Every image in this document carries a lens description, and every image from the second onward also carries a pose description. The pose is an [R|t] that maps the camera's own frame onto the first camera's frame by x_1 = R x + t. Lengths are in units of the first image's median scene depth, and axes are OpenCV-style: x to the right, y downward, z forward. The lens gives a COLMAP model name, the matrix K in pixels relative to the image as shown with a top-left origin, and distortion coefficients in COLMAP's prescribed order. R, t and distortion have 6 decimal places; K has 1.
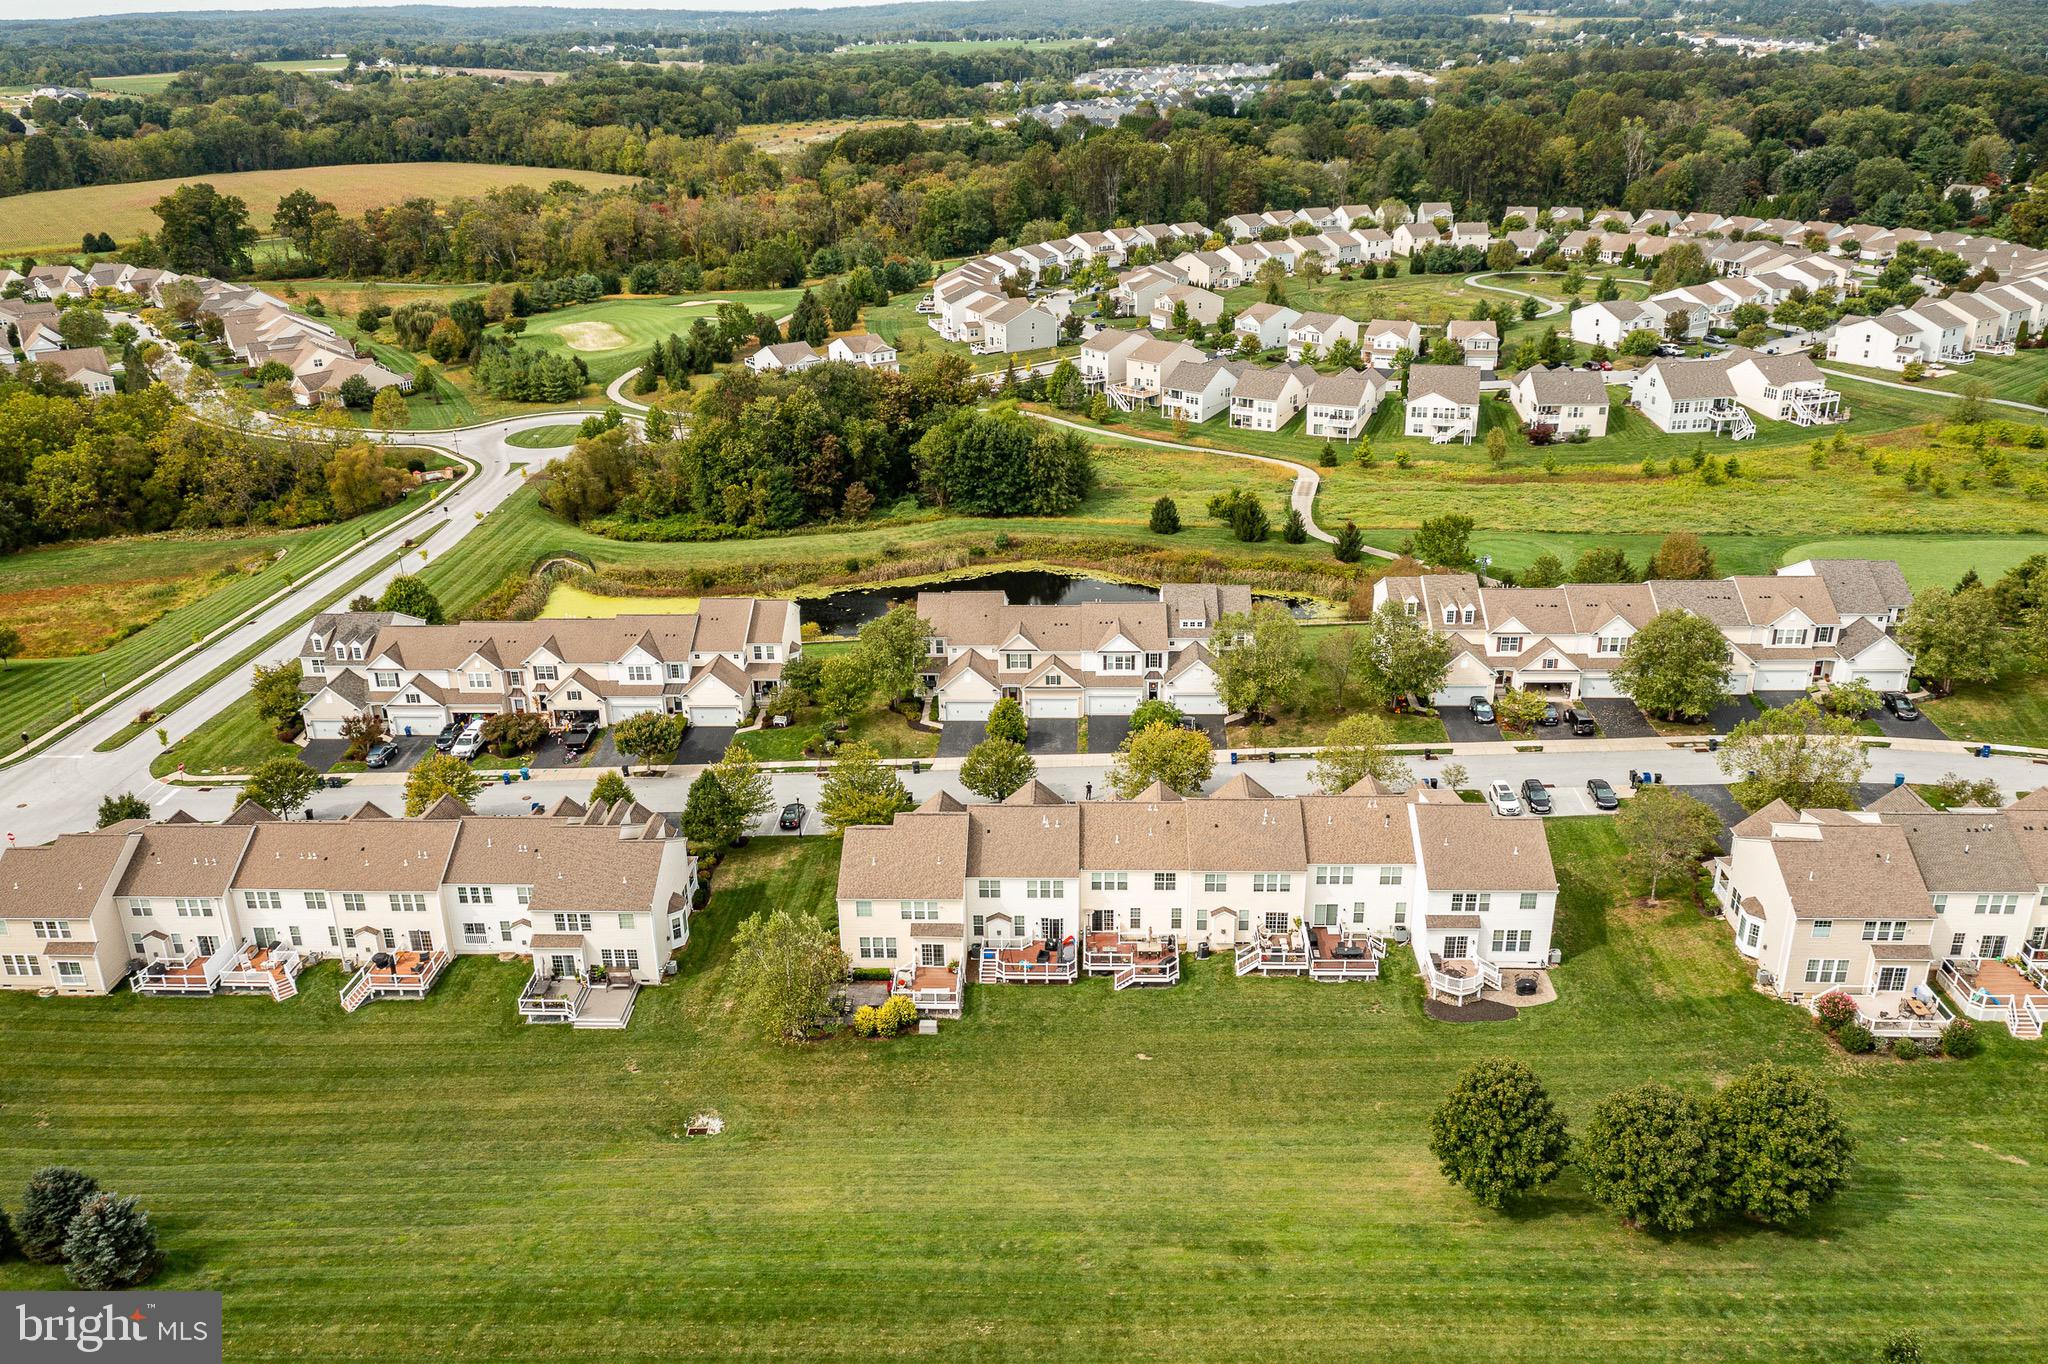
lens RADIAL K [[1556.8, 0, 1023.9], [0, 1556.8, 579.5], [0, 0, 1]] dist [0.009525, 0.004099]
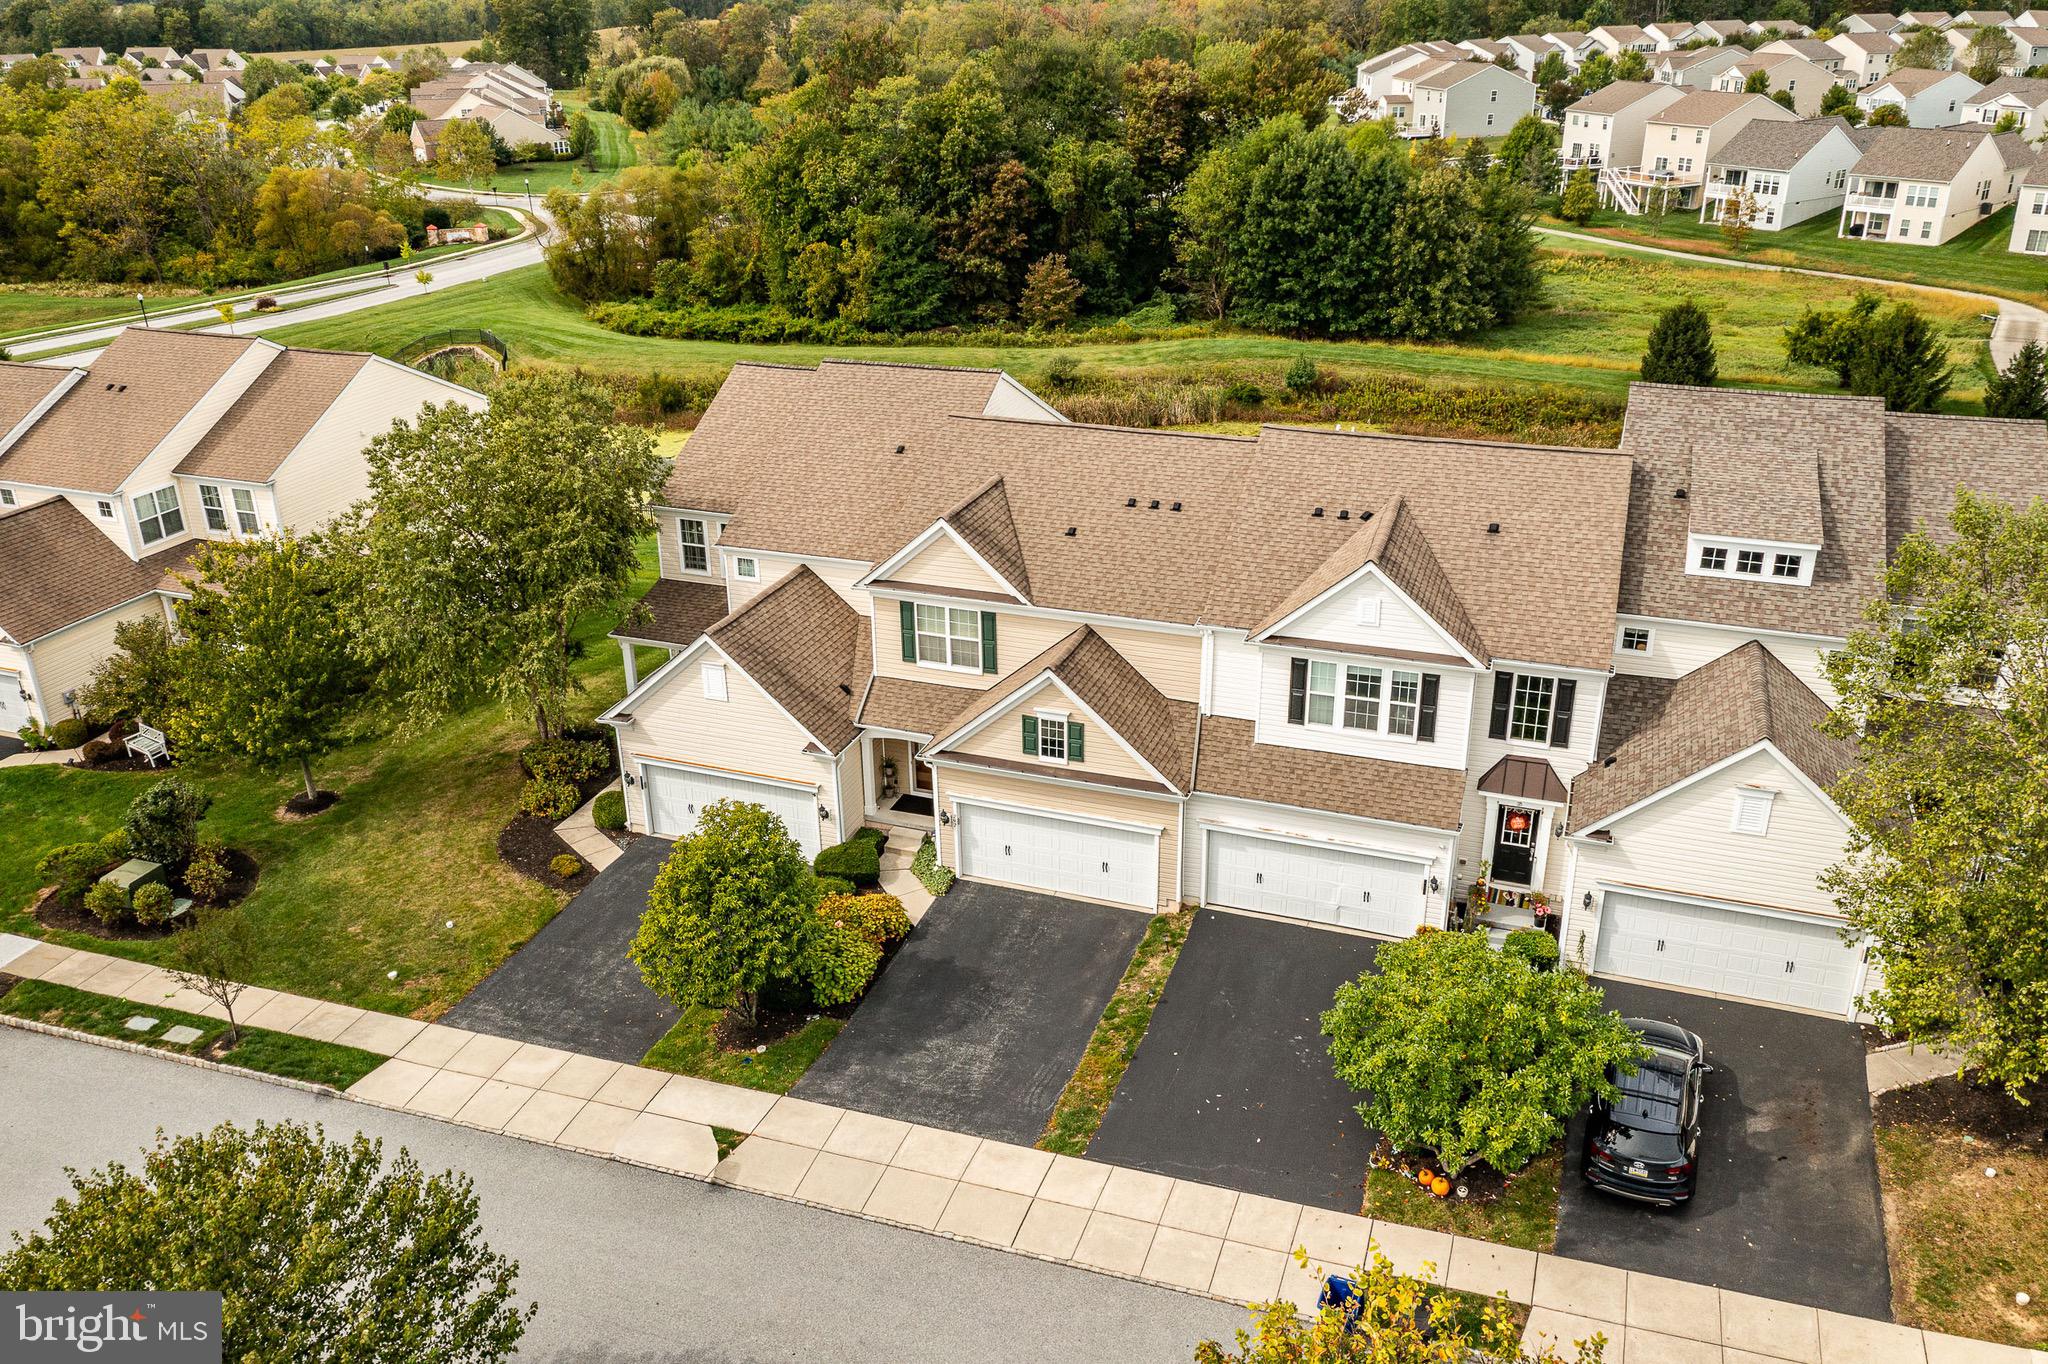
lens RADIAL K [[1588.6, 0, 1018.4], [0, 1588.6, 656.9], [0, 0, 1]] dist [0.008136, 0.005725]
pose [[0.950839, 0.123131, -0.284156, 0.048929], [-0.098882, 0.990241, 0.098213, 0.019292], [0.293476, -0.065287, 0.953734, 0.487827]]
